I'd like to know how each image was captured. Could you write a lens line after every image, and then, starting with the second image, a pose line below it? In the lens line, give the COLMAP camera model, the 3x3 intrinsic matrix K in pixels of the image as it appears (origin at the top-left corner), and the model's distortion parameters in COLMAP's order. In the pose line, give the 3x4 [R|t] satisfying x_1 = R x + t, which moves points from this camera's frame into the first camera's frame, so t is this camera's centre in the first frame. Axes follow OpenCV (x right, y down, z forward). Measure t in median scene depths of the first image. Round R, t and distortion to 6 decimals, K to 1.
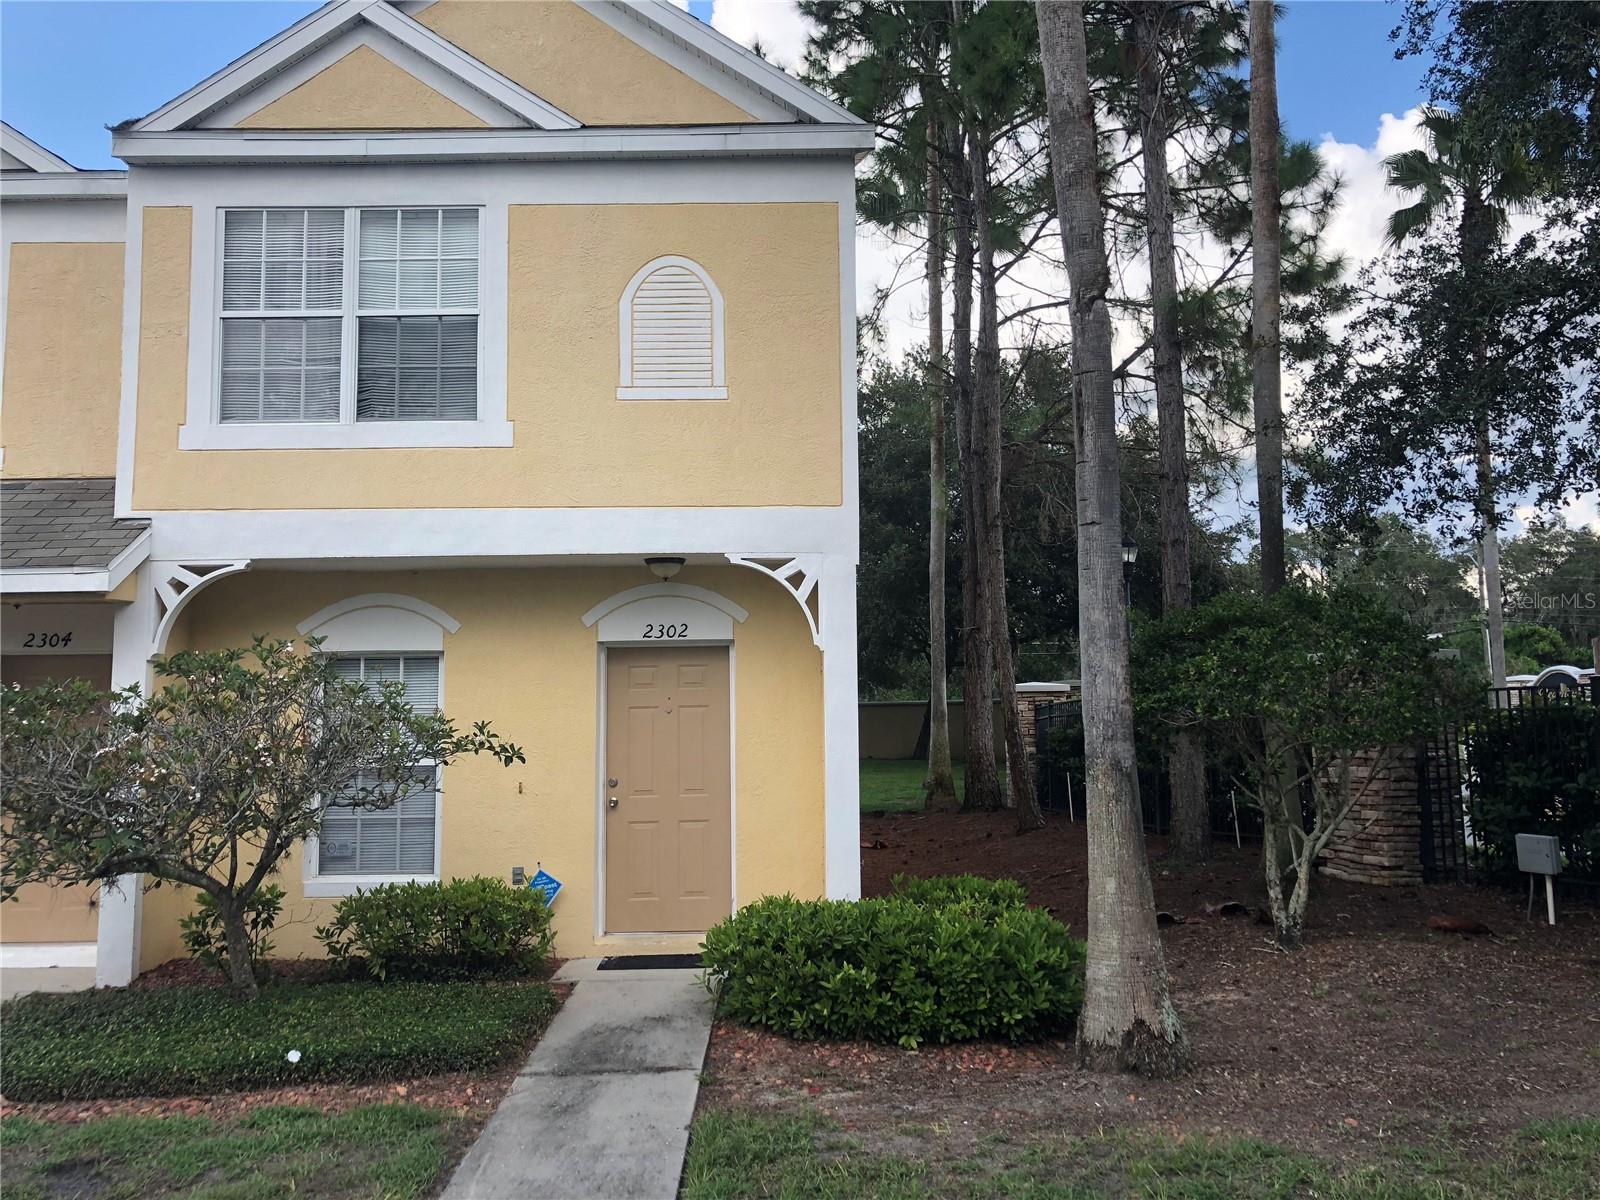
lens RADIAL K [[1274.0, 0, 800.0], [0, 1274.0, 600.0], [0, 0, 1]] dist [0.026419, -0.002990]
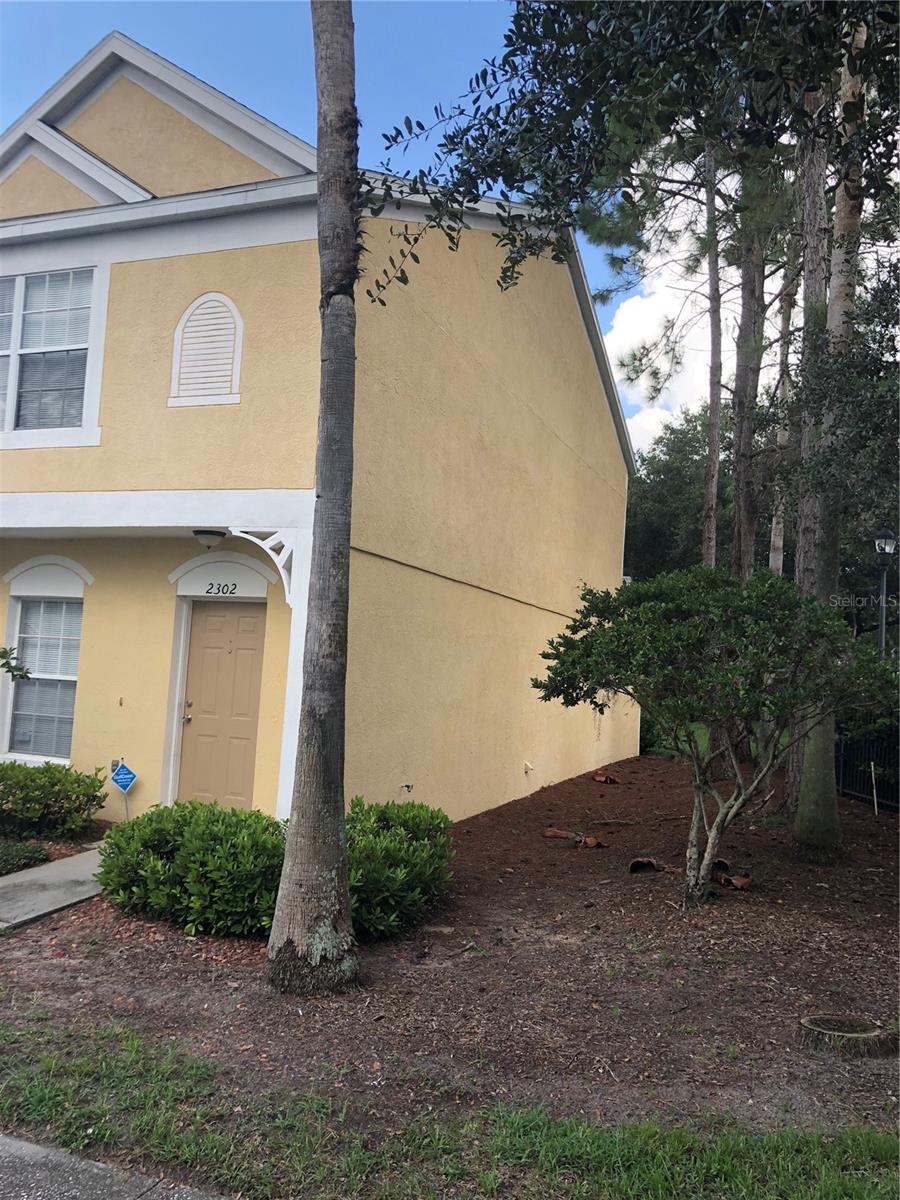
lens RADIAL K [[963.2, 0, 450.0], [0, 963.2, 600.0], [0, 0, 1]] dist [0.004372, 0.004342]
pose [[0.931296, 0.036359, -0.362445, 0.479778], [-0.029465, 0.999265, 0.024531, 0.005514], [0.363070, -0.012166, 0.931682, 0.189918]]
